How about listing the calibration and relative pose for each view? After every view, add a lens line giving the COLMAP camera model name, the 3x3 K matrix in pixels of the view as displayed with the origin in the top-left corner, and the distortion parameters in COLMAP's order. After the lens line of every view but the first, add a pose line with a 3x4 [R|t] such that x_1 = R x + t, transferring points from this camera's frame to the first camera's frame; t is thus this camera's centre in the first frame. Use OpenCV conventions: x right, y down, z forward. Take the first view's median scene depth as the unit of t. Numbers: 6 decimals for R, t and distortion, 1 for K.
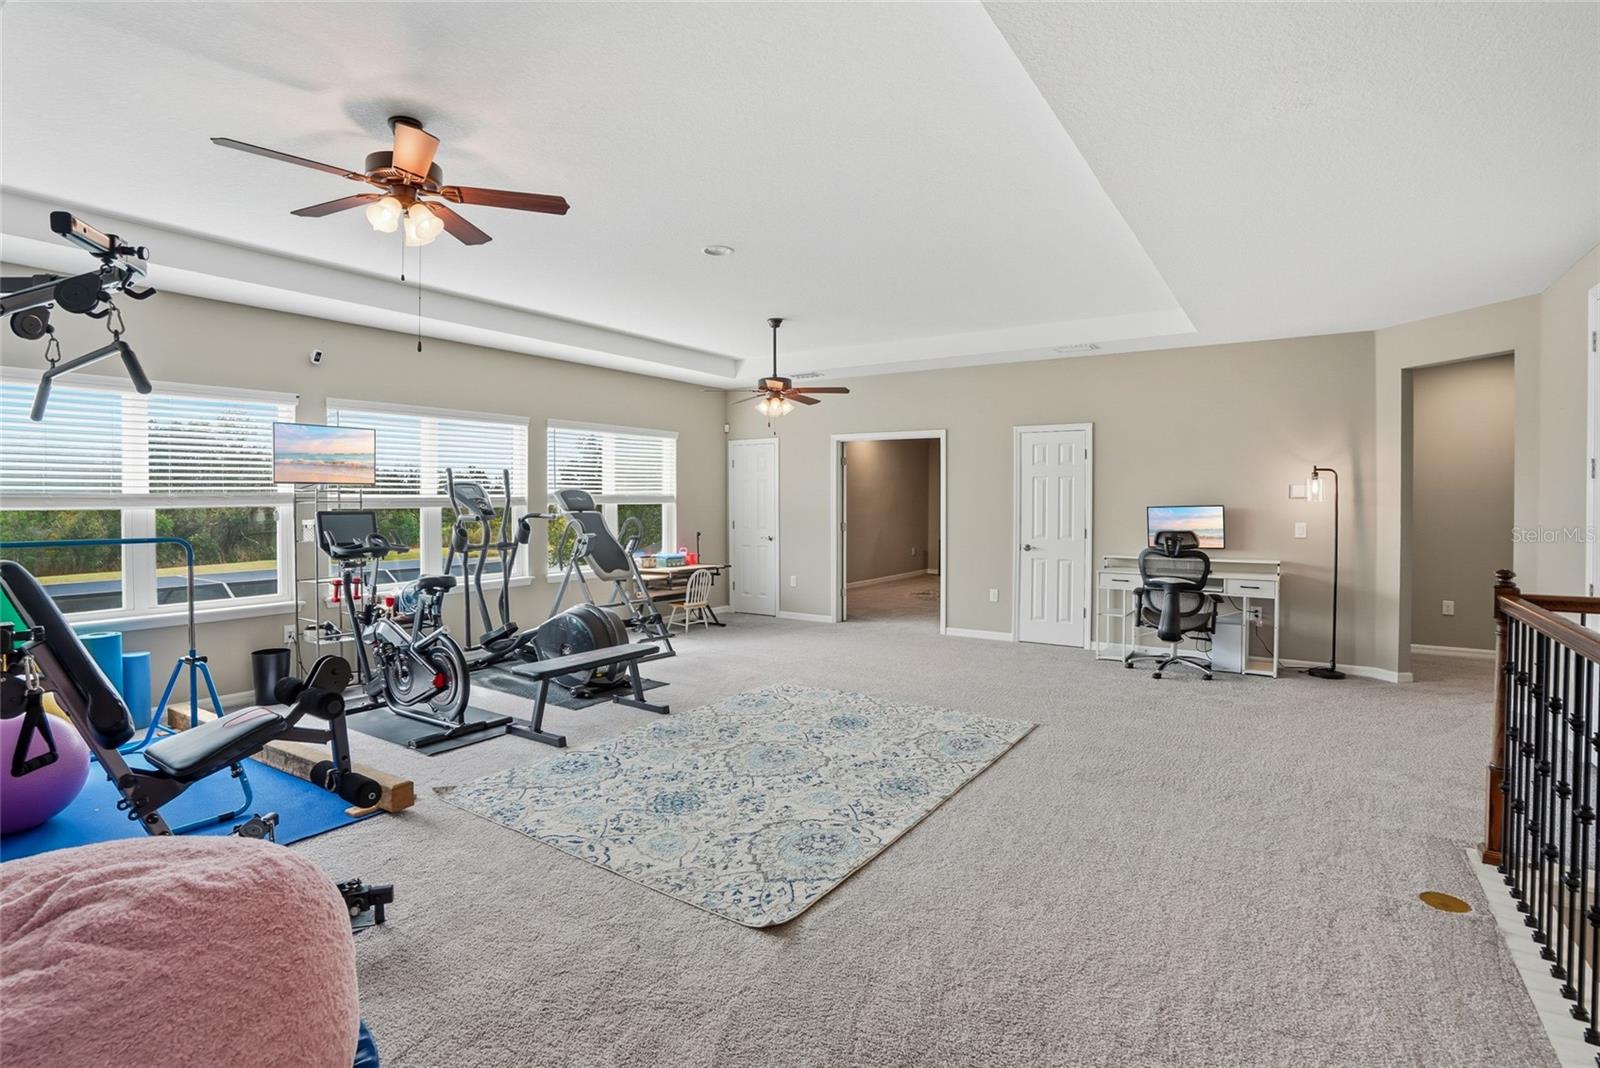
lens RADIAL K [[762.7, 0, 795.0], [0, 762.7, 523.3], [0, 0, 1]] dist [-0.054532, -0.000038]
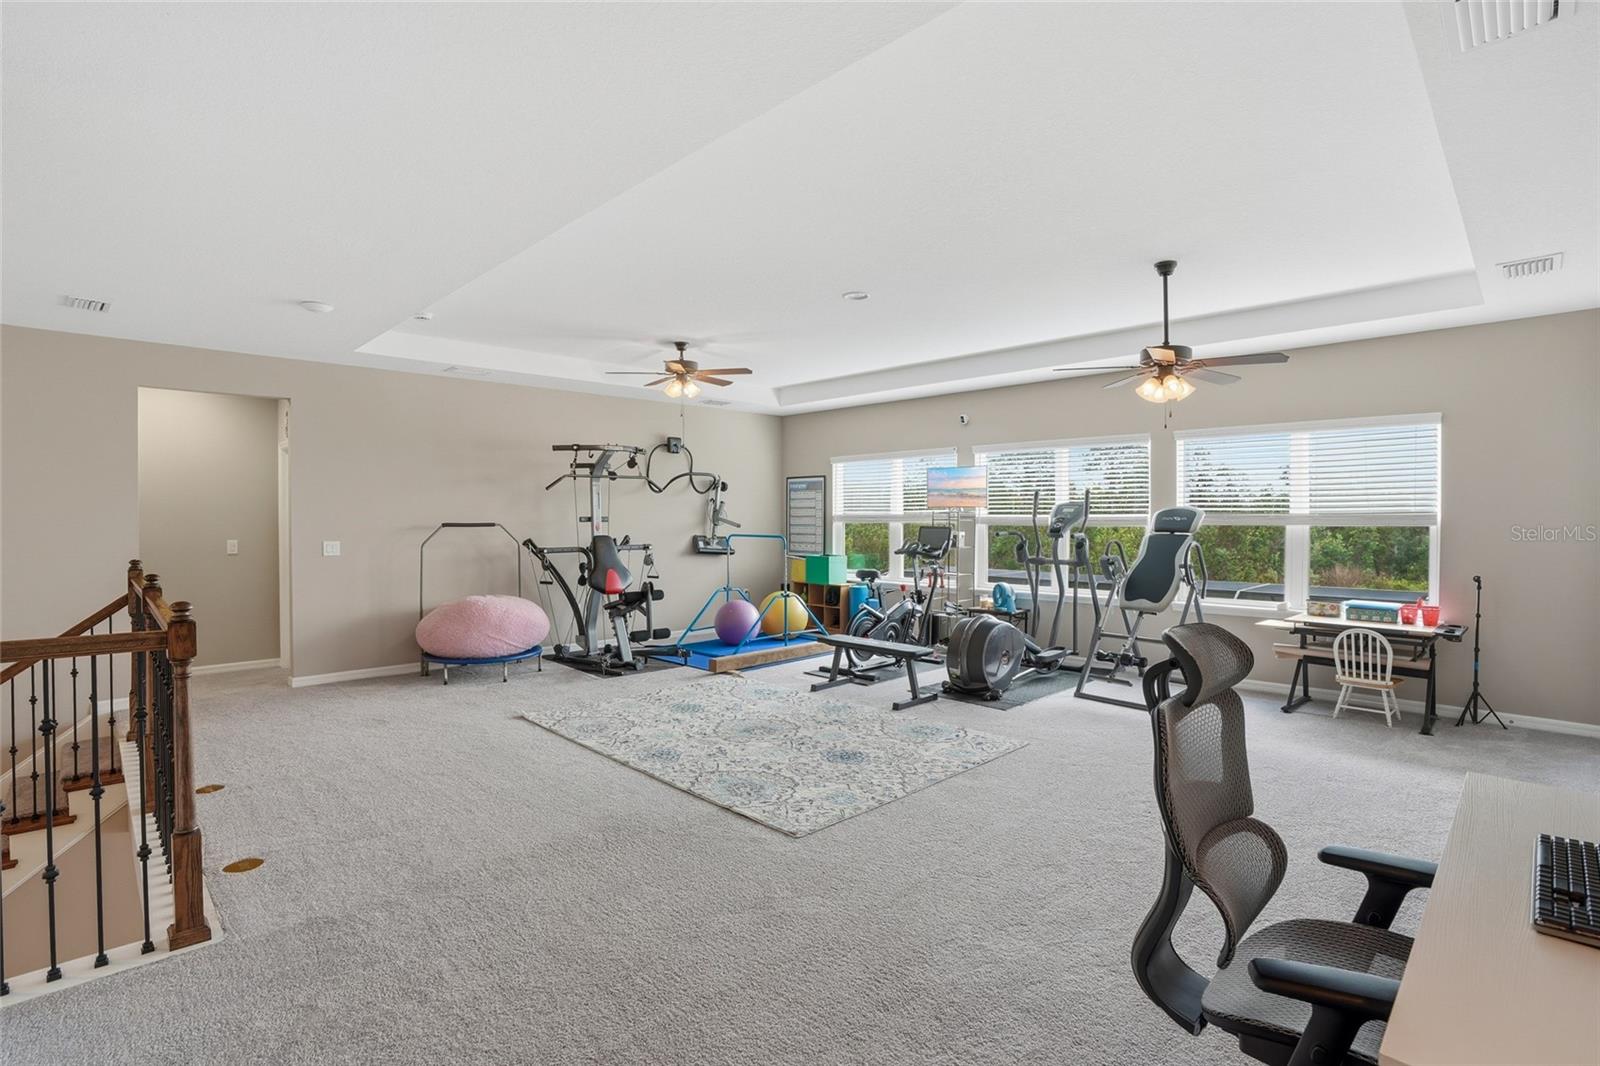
lens RADIAL K [[762.7, 0, 795.0], [0, 762.7, 522.3], [0, 0, 1]] dist [-0.054532, -0.000038]
pose [[-0.197515, 0.001024, -0.980299, 0.997872], [-0.031737, 0.999469, 0.007439, -0.030950], [0.979786, 0.032581, -0.197377, 1.114151]]
